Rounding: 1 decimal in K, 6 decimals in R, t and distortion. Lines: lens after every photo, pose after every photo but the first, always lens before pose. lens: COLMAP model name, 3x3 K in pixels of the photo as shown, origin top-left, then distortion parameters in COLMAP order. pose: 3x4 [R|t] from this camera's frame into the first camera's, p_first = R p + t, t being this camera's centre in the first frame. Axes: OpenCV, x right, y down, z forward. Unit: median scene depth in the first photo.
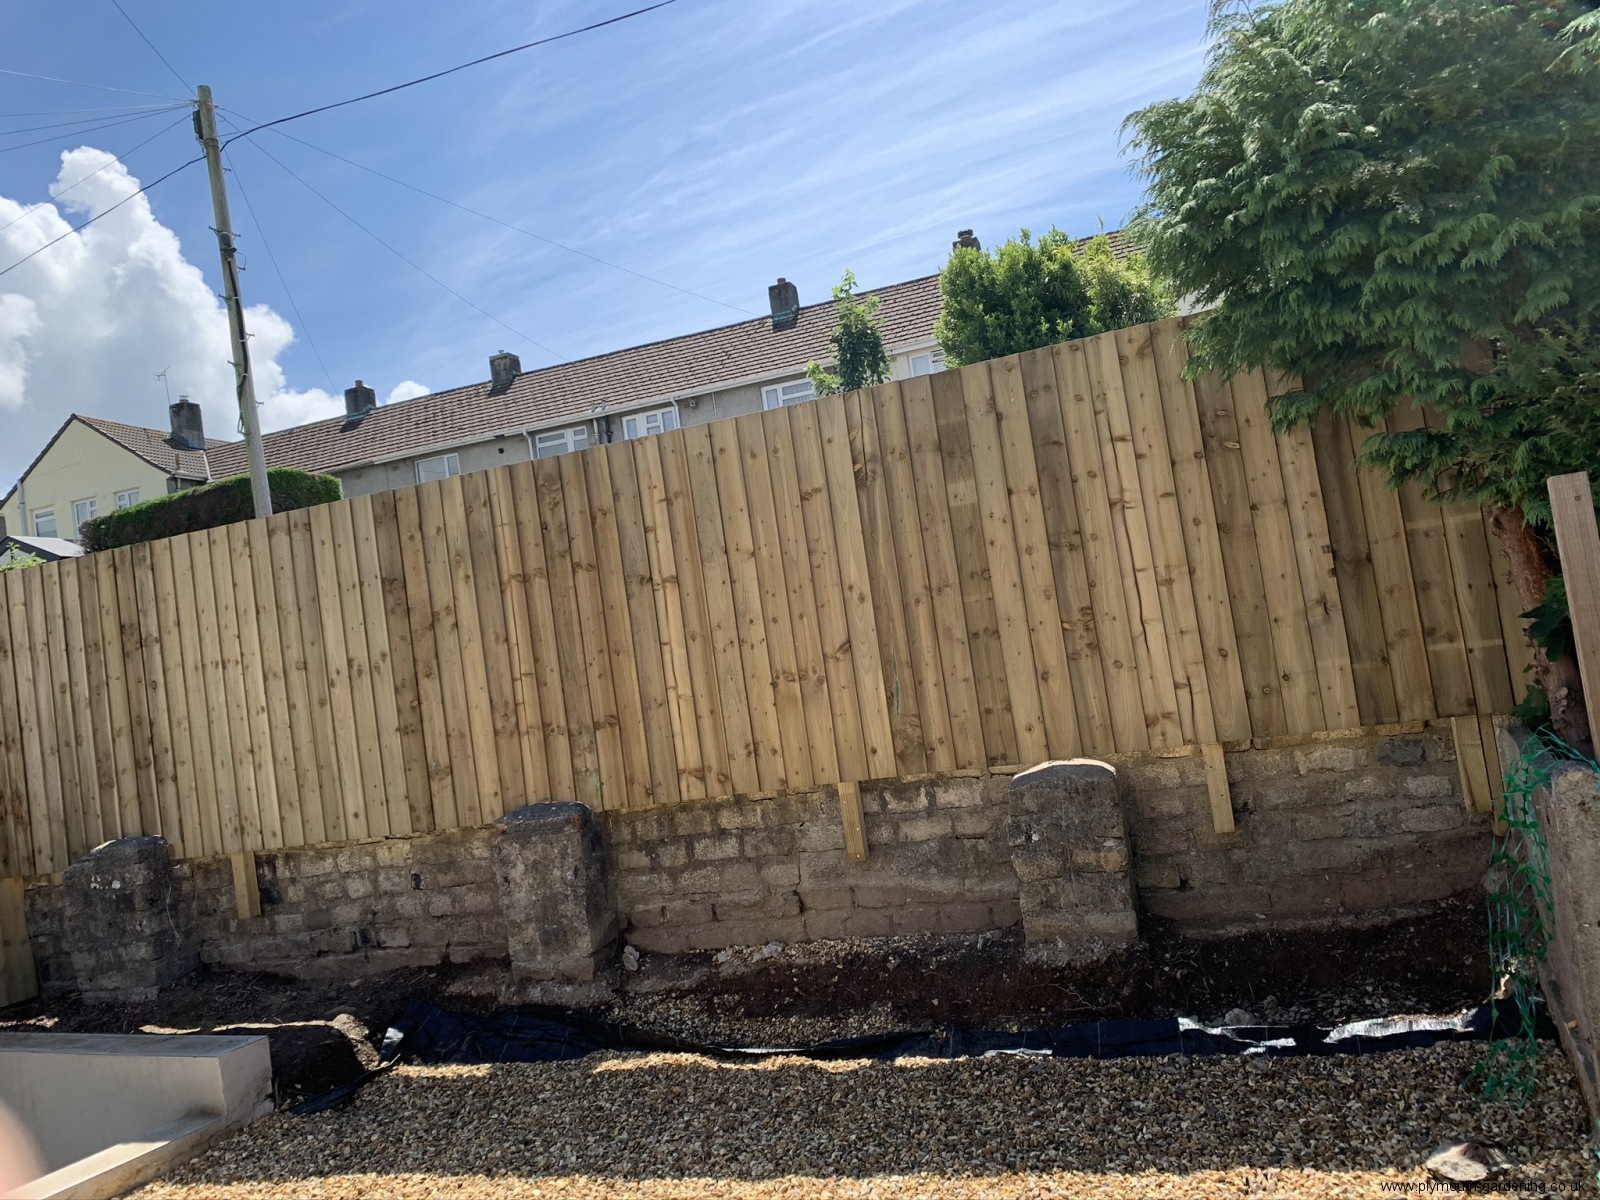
lens RADIAL K [[1237.8, 0, 805.5], [0, 1237.8, 590.0], [0, 0, 1]] dist [0.055356, -0.079783]
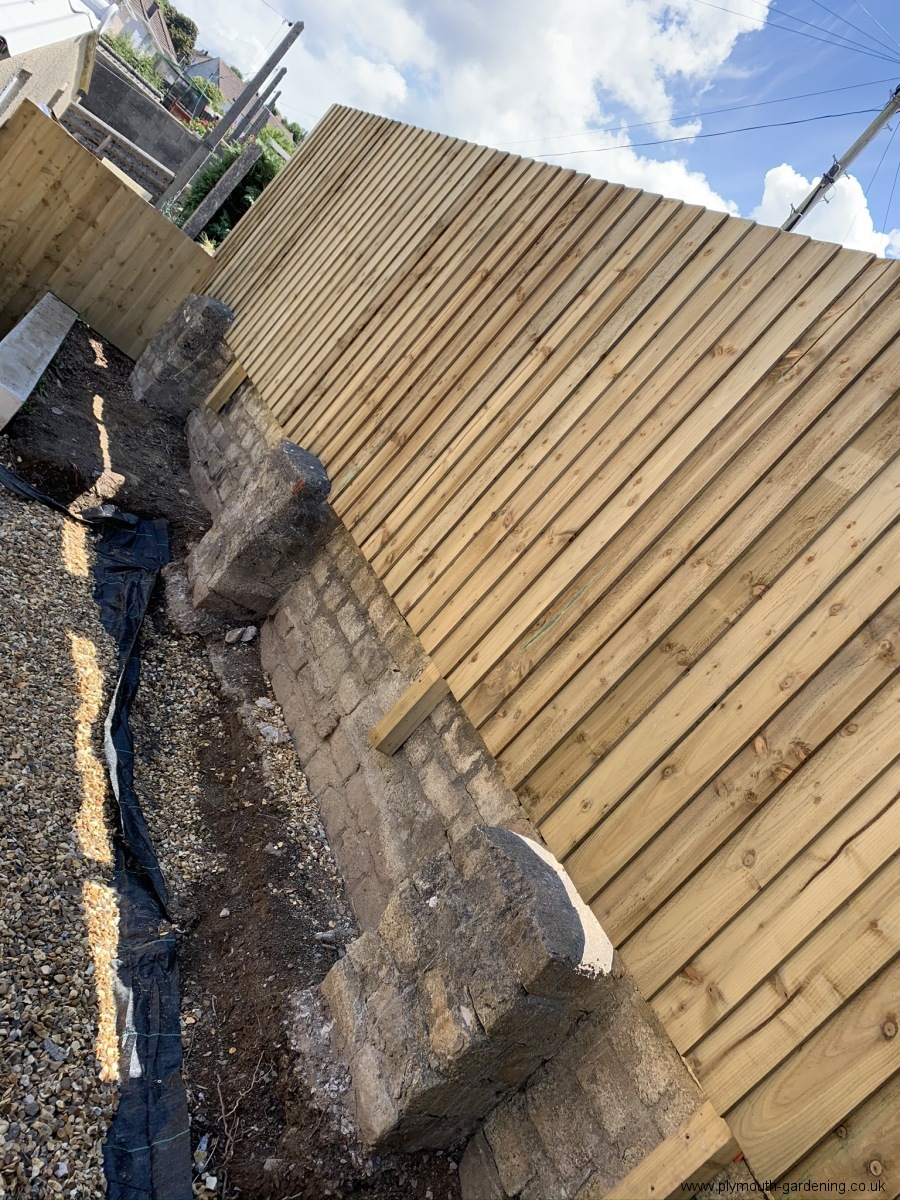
lens RADIAL K [[928.3, 0, 450.0], [0, 928.3, 600.0], [0, 0, 1]] dist [0.055356, -0.079783]
pose [[0.457431, 0.720026, -0.521843, 0.297991], [-0.706816, 0.650496, 0.277966, -0.027582], [0.539600, 0.241697, 0.806483, 0.556939]]
